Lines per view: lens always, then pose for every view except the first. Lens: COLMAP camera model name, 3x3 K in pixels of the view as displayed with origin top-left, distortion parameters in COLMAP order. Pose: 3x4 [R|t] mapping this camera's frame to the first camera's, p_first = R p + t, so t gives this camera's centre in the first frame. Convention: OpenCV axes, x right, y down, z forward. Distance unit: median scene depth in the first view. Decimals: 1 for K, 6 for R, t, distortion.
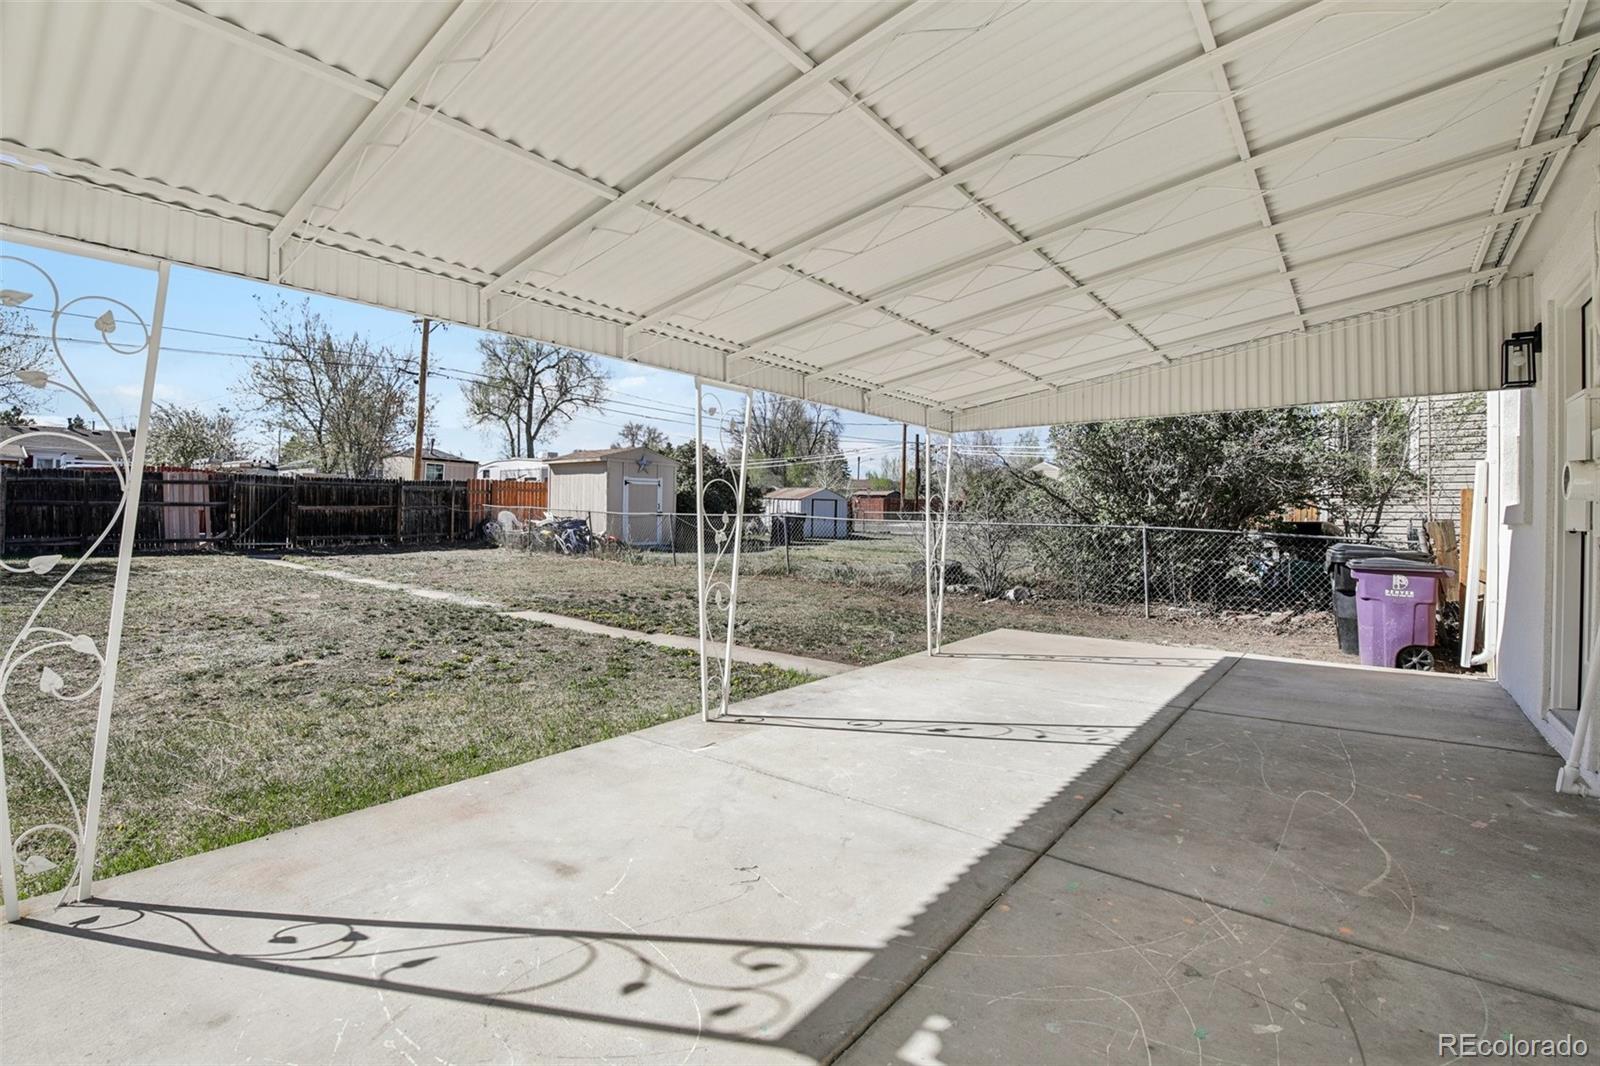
lens RADIAL K [[726.5, 0, 803.0], [0, 726.5, 479.6], [0, 0, 1]] dist [-0.018520, -0.000147]
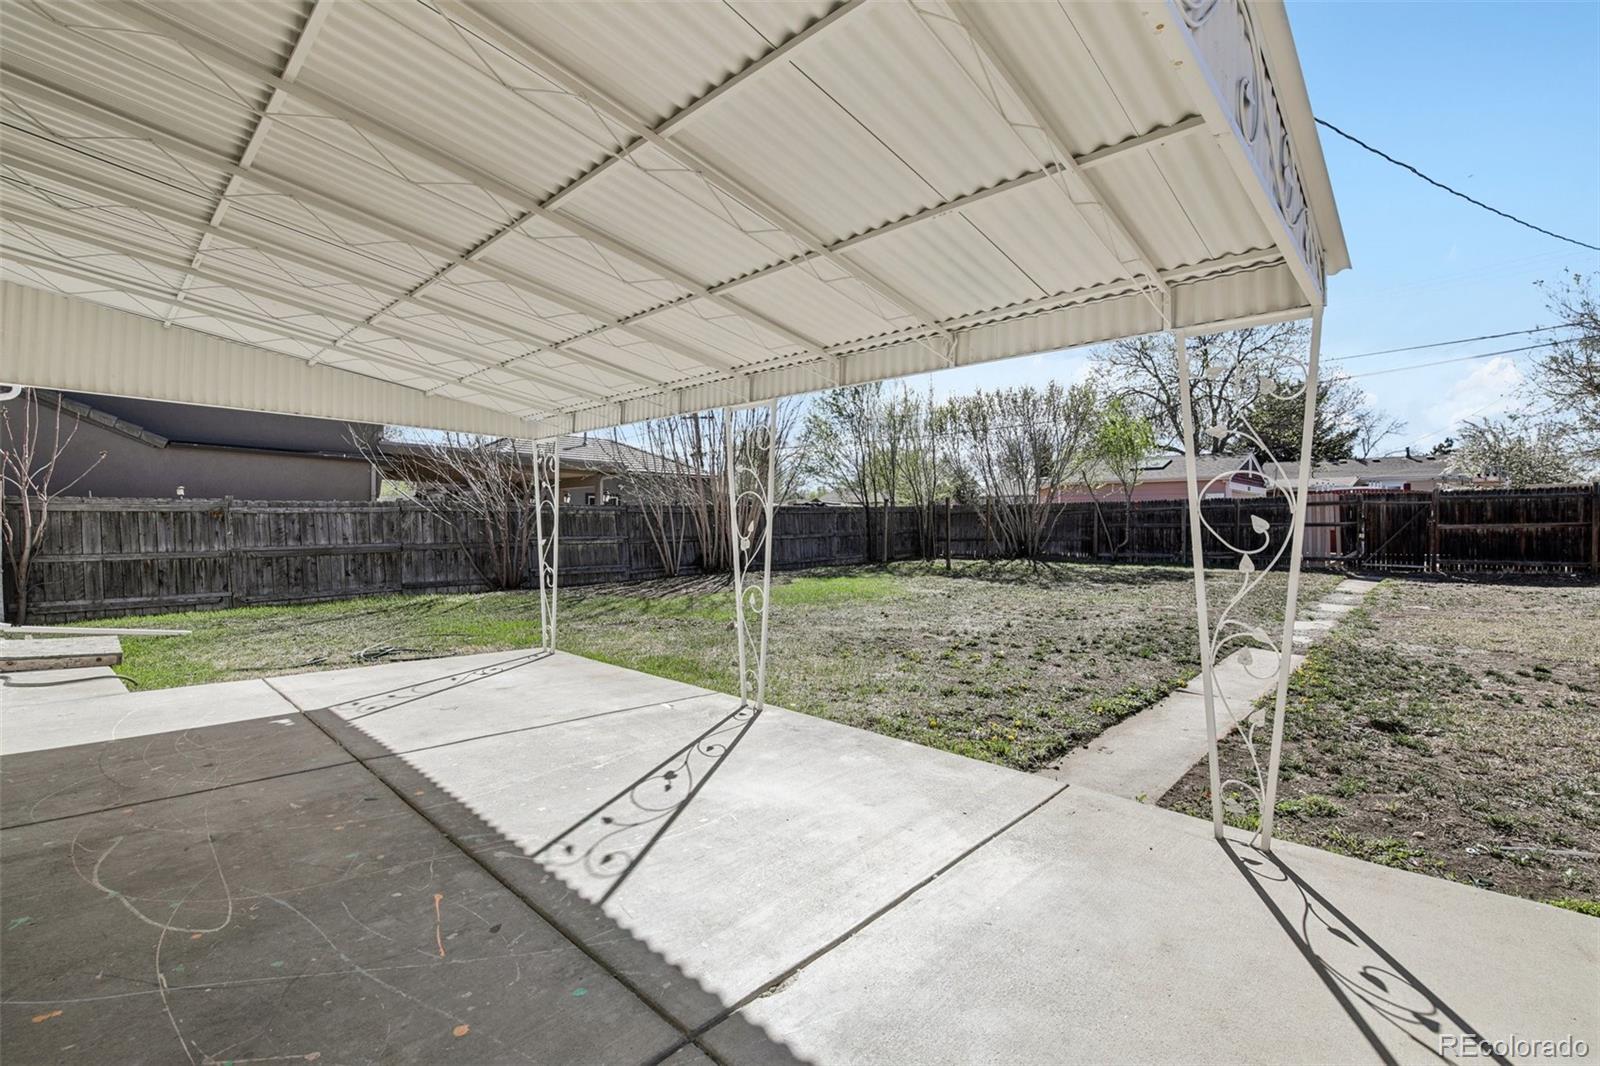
lens RADIAL K [[706.3, 0, 798.9], [0, 706.3, 525.2], [0, 0, 1]] dist [0.000481, -0.009035]
pose [[-0.103128, -0.012513, -0.994589, 0.998888], [0.043942, 0.998887, -0.017123, 0.071017], [0.993697, -0.045470, -0.102464, 1.237625]]
